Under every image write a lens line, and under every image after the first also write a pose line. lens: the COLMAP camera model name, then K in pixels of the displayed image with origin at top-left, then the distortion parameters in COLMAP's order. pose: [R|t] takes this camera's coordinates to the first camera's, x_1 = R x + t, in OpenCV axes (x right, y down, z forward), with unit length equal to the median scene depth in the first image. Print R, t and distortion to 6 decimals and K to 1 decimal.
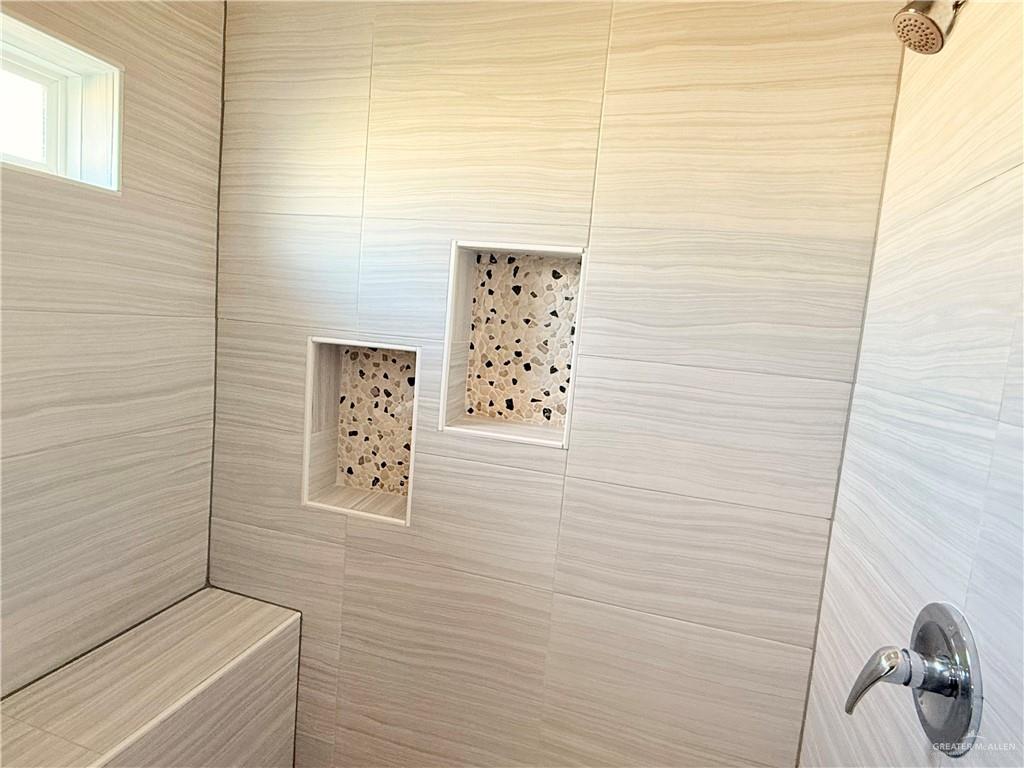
lens RADIAL K [[576.0, 0, 508.3], [0, 576.0, 380.6], [0, 0, 1]] dist [0.016571, 0.000234]
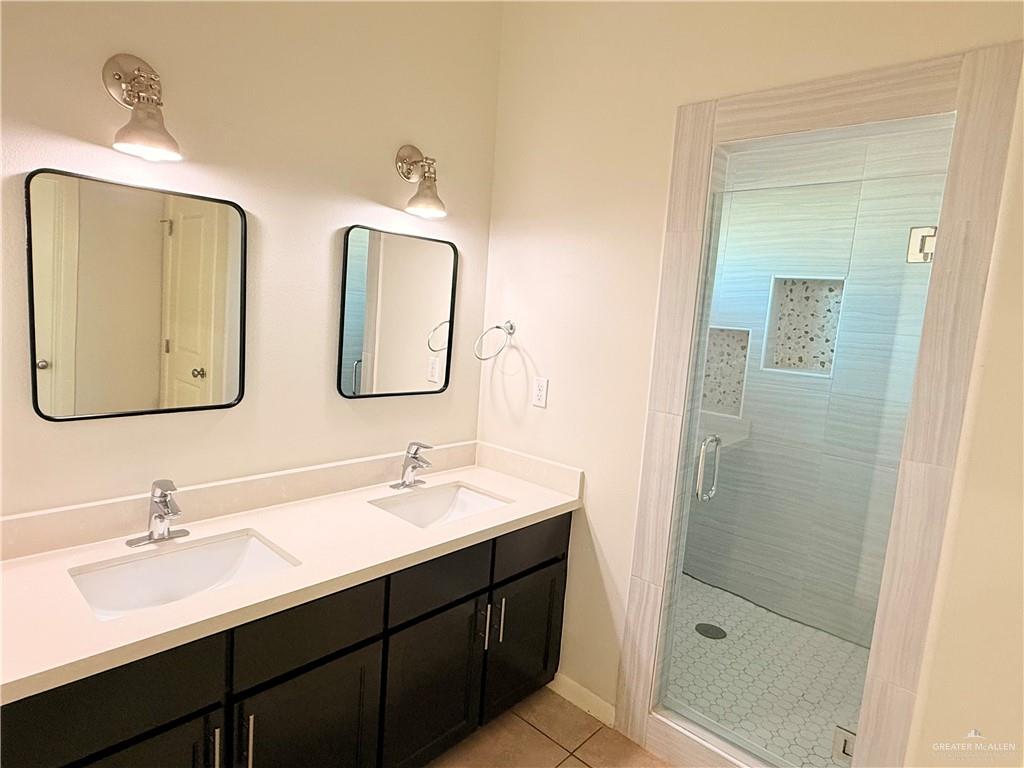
lens RADIAL K [[576.0, 0, 516.0], [0, 576.0, 376.3], [0, 0, 1]] dist [0.016571, 0.000234]
pose [[0.895565, 0.036008, -0.443472, 0.010547], [-0.045852, 0.998882, -0.011490, 0.162794], [0.442562, 0.030624, 0.896215, -1.113139]]
